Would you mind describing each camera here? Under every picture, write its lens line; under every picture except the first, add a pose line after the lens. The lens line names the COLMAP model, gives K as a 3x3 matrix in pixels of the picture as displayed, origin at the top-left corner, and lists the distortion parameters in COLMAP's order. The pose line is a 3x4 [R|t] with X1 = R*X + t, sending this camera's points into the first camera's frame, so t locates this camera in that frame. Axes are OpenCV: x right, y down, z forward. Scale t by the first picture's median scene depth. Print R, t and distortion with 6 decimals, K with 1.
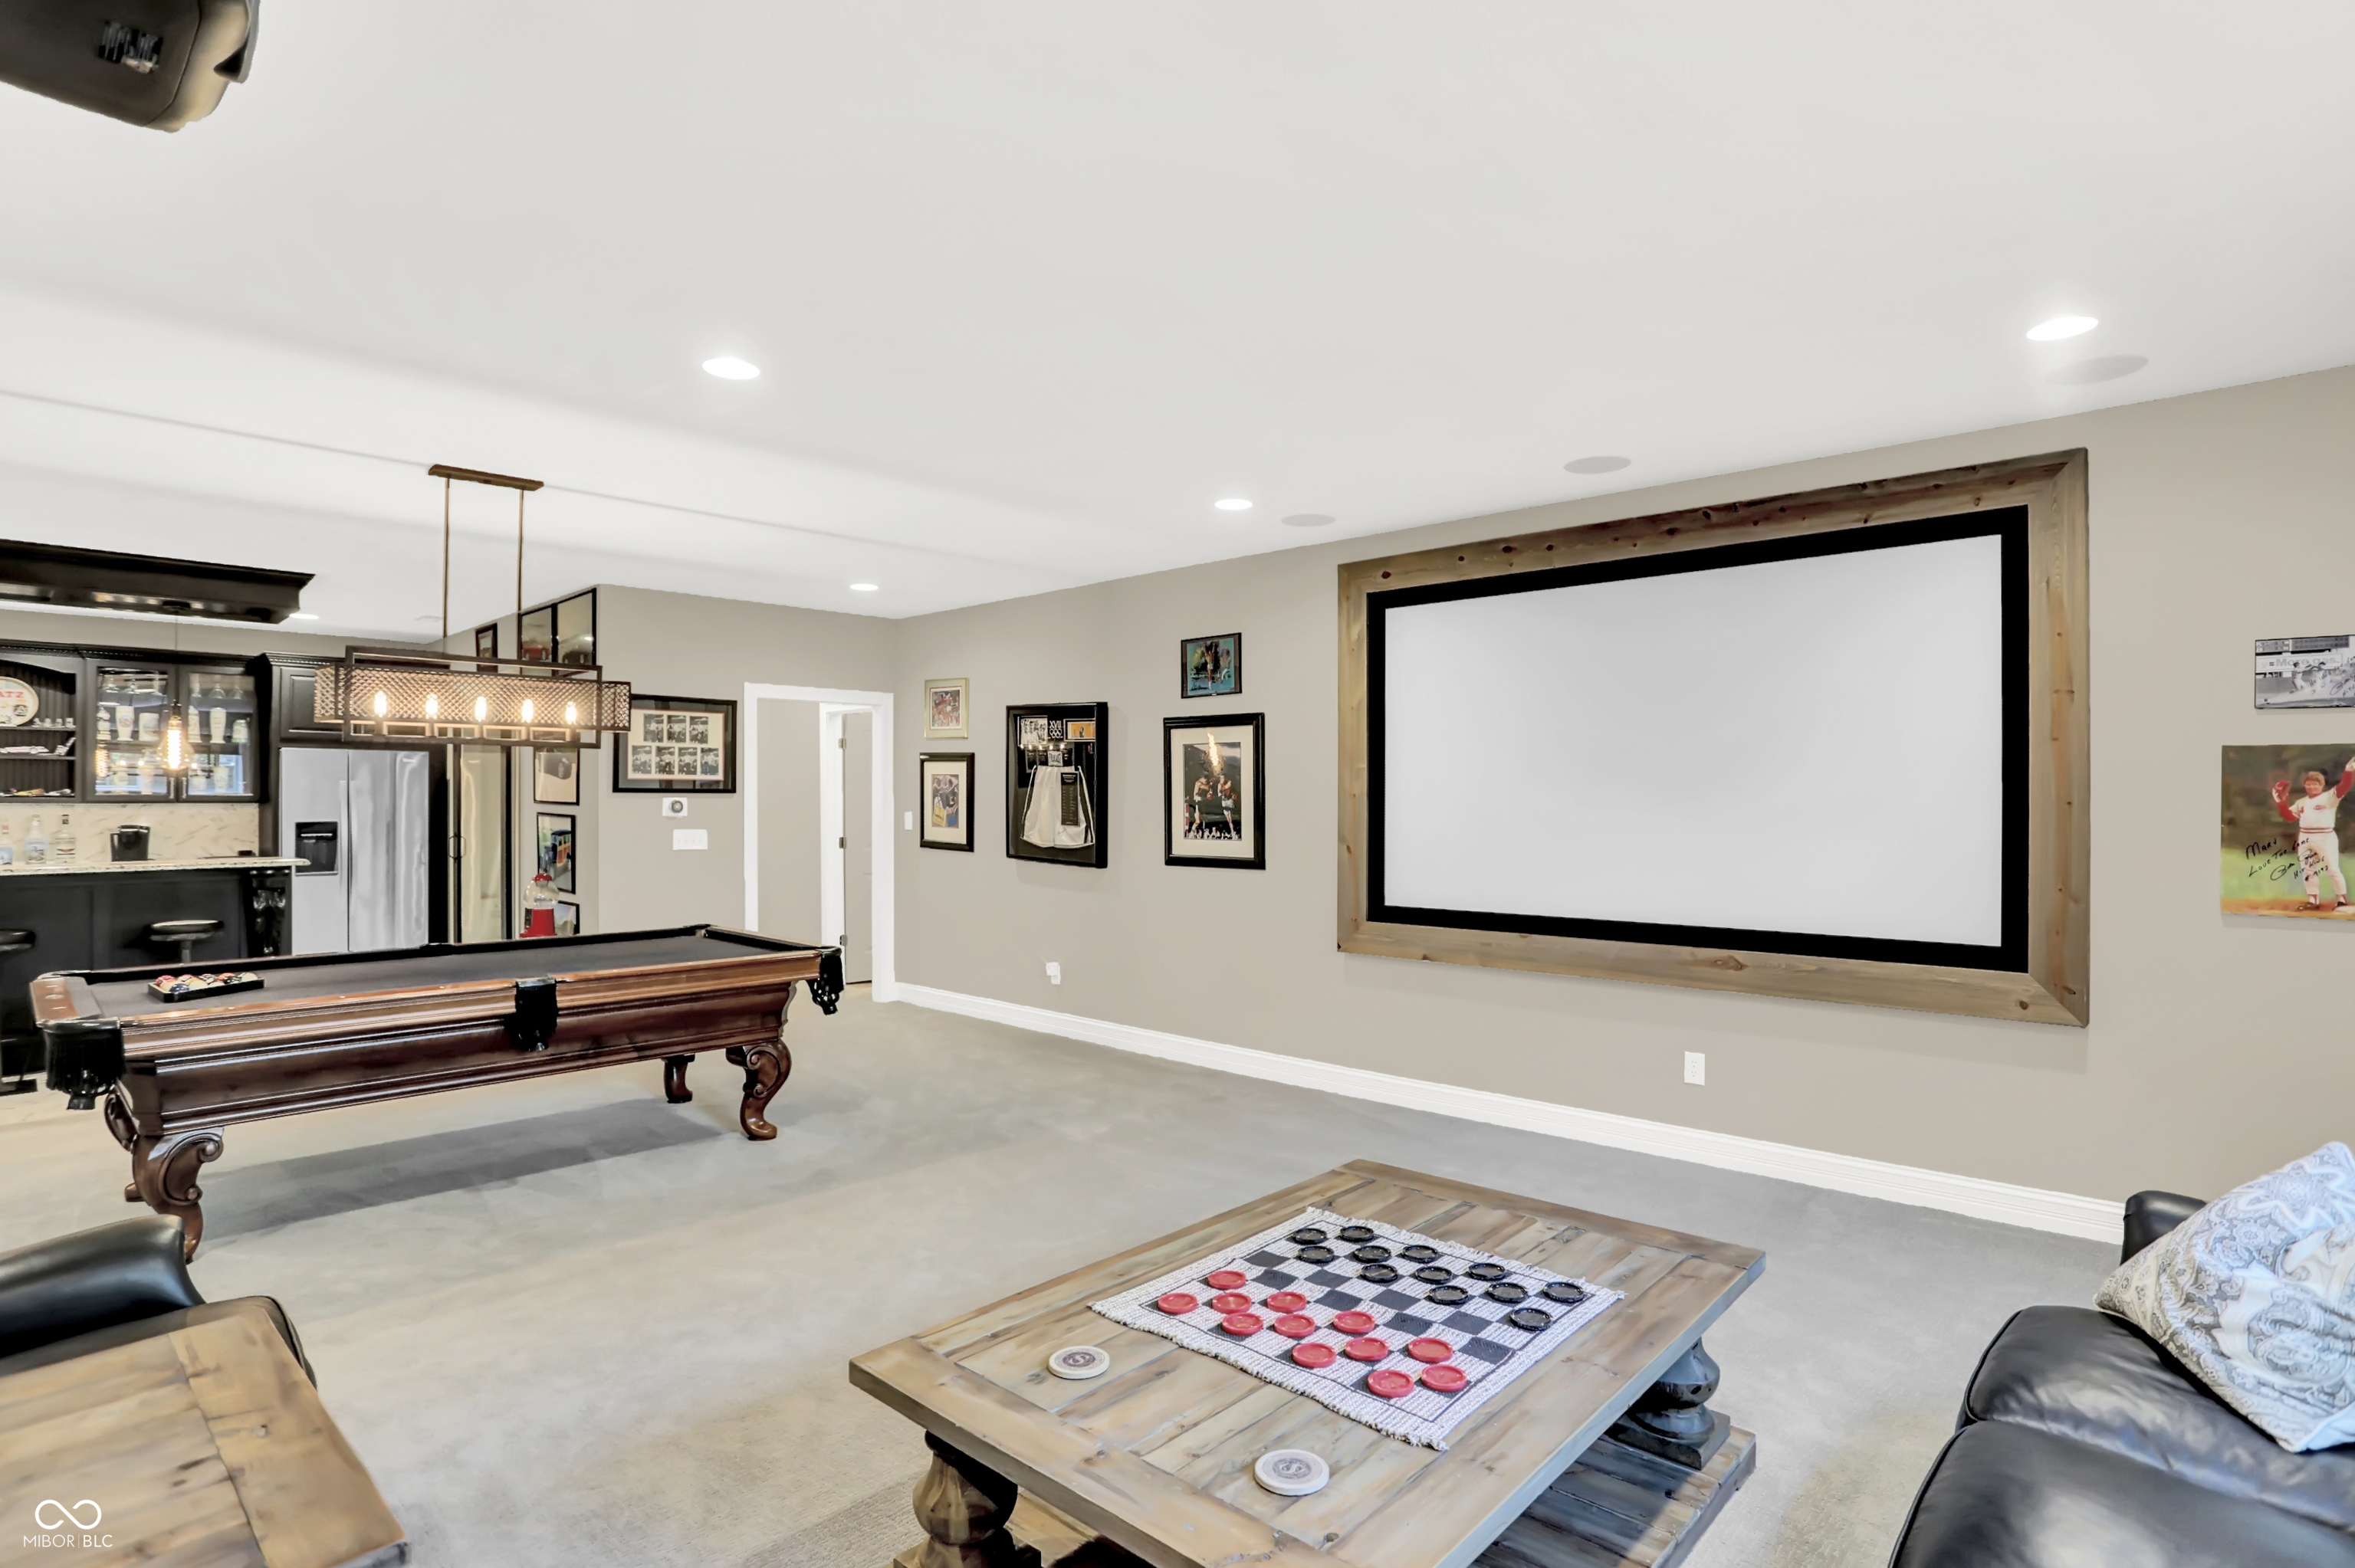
lens RADIAL K [[1192.4, 0, 1181.9], [0, 1192.4, 792.7], [0, 0, 1]] dist [-0.074451, 0.033634]
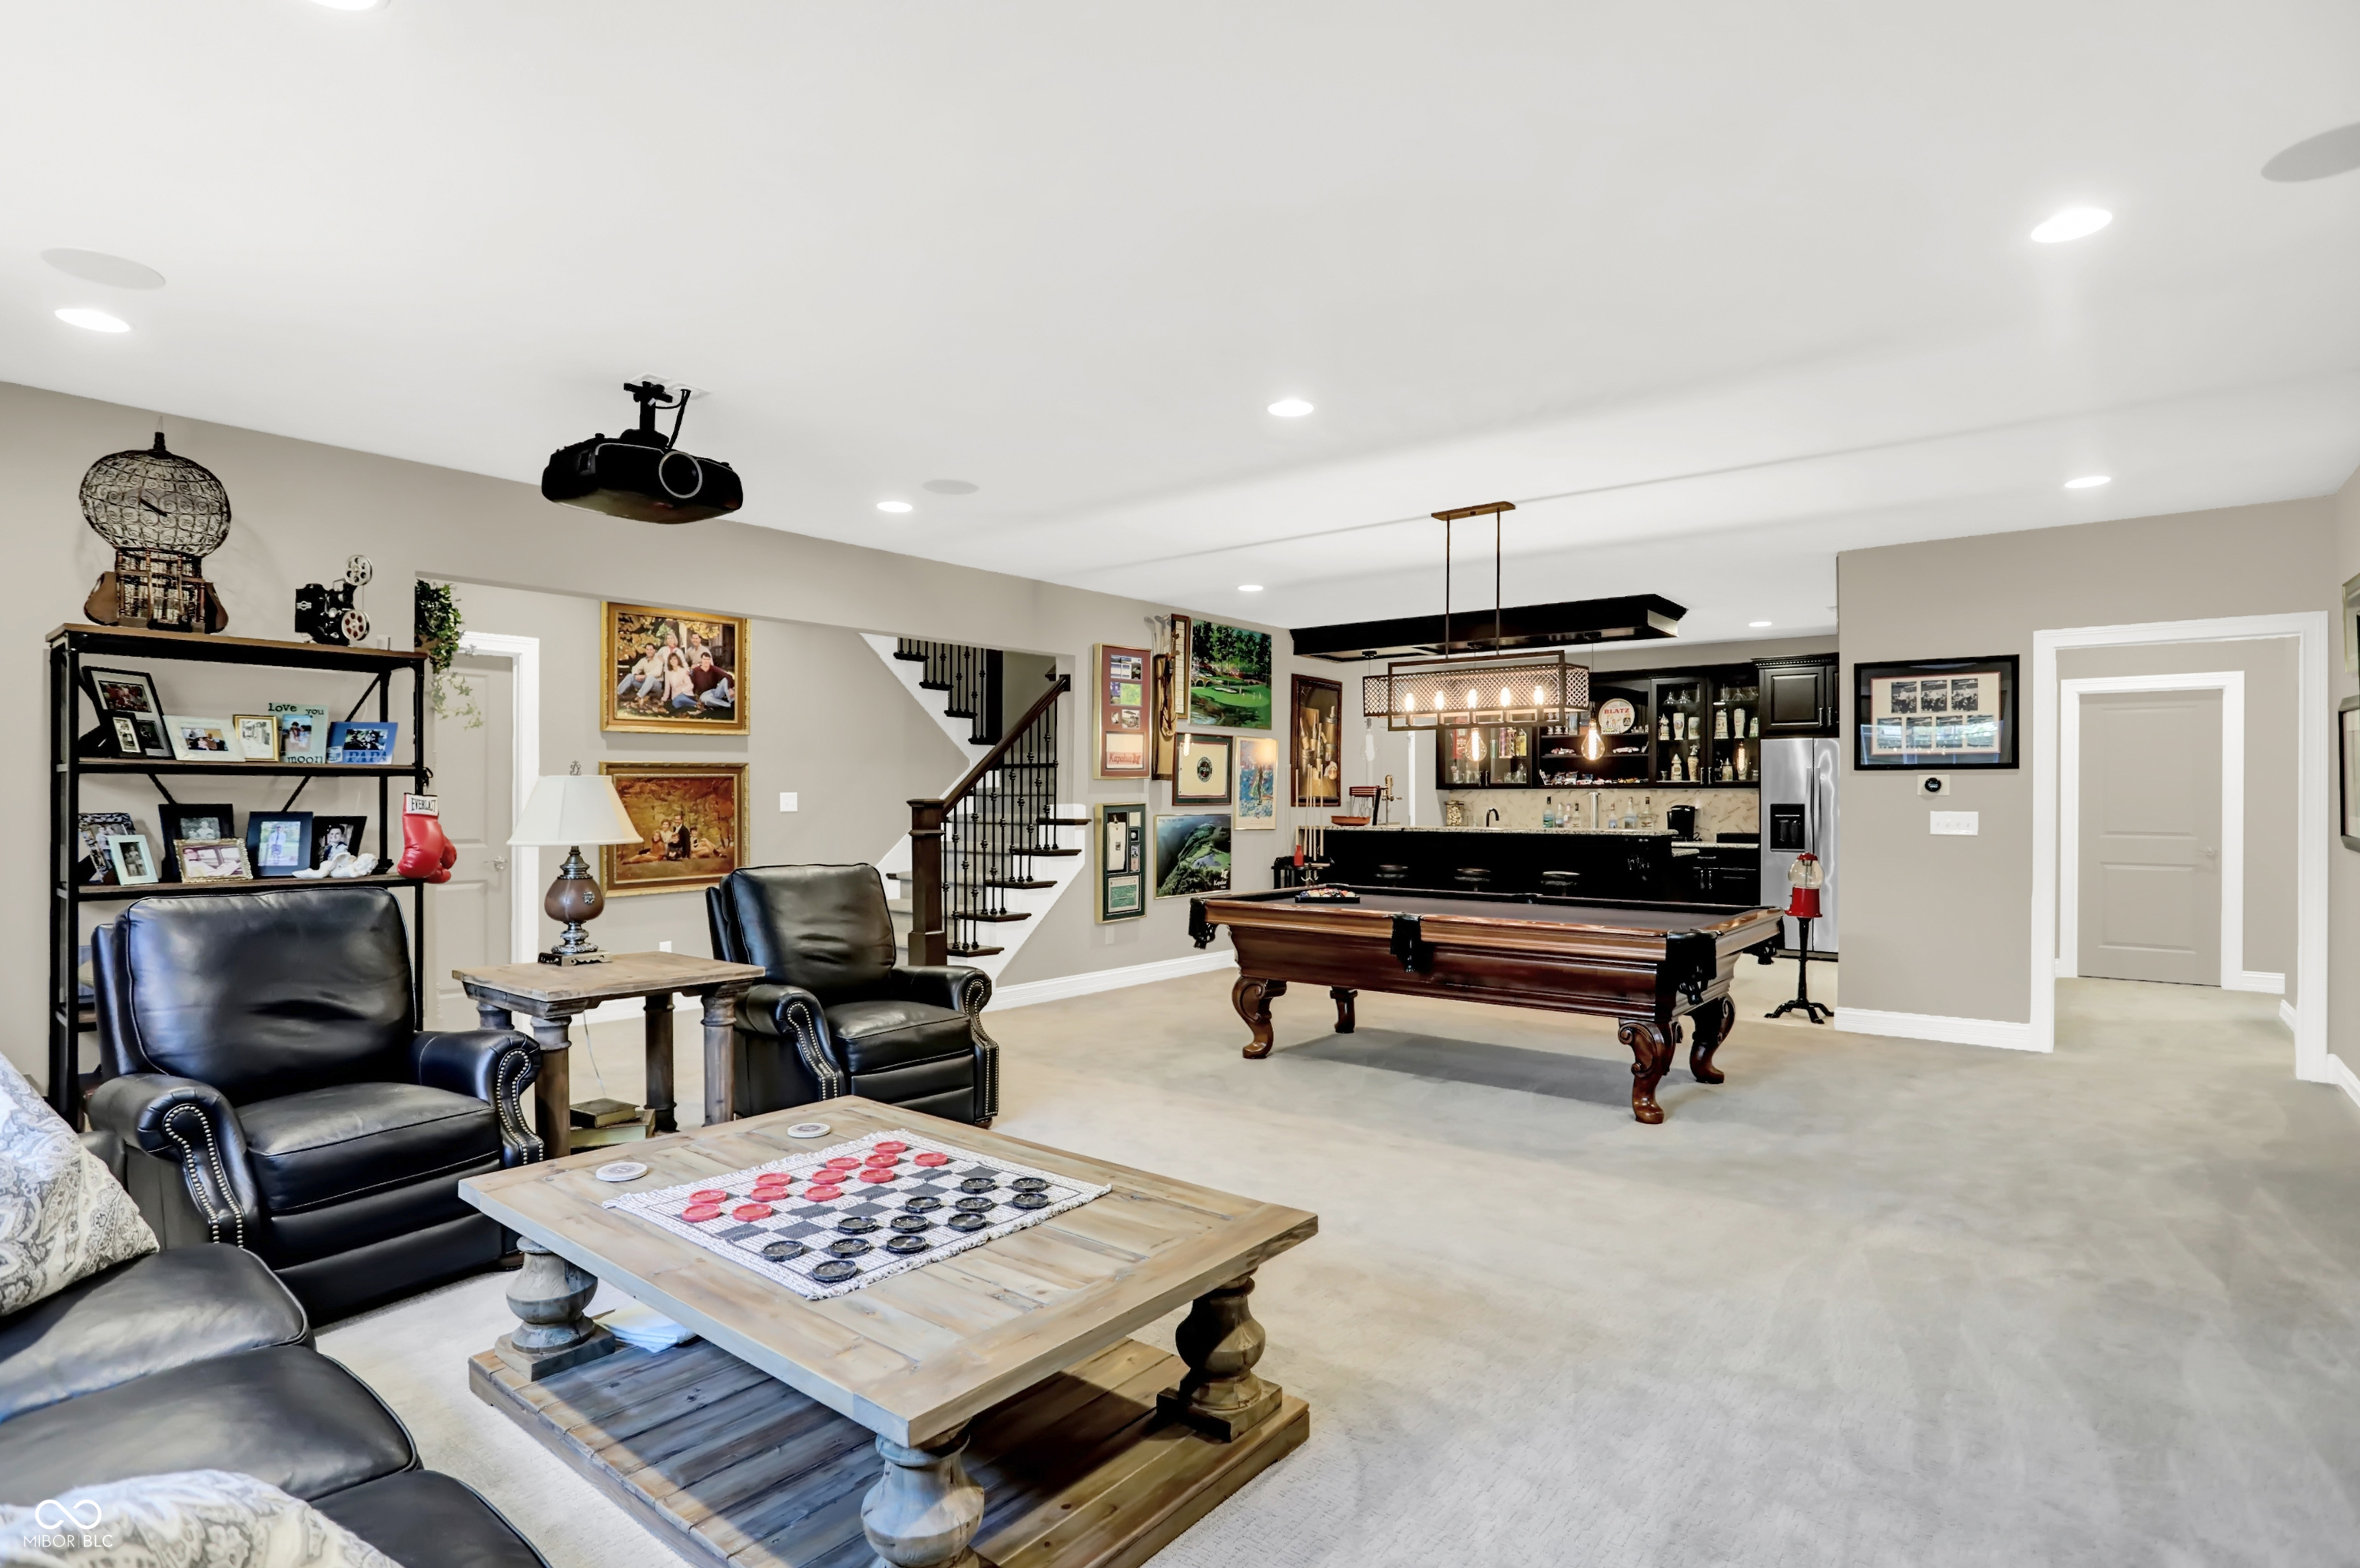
lens RADIAL K [[1195.1, 0, 1184.4], [0, 1195.1, 792.8], [0, 0, 1]] dist [-0.074451, 0.033634]
pose [[0.066408, -0.004346, -0.997783, 0.401878], [0.003130, 0.999987, -0.004147, 0.019675], [0.997788, -0.002847, 0.066421, 0.388129]]
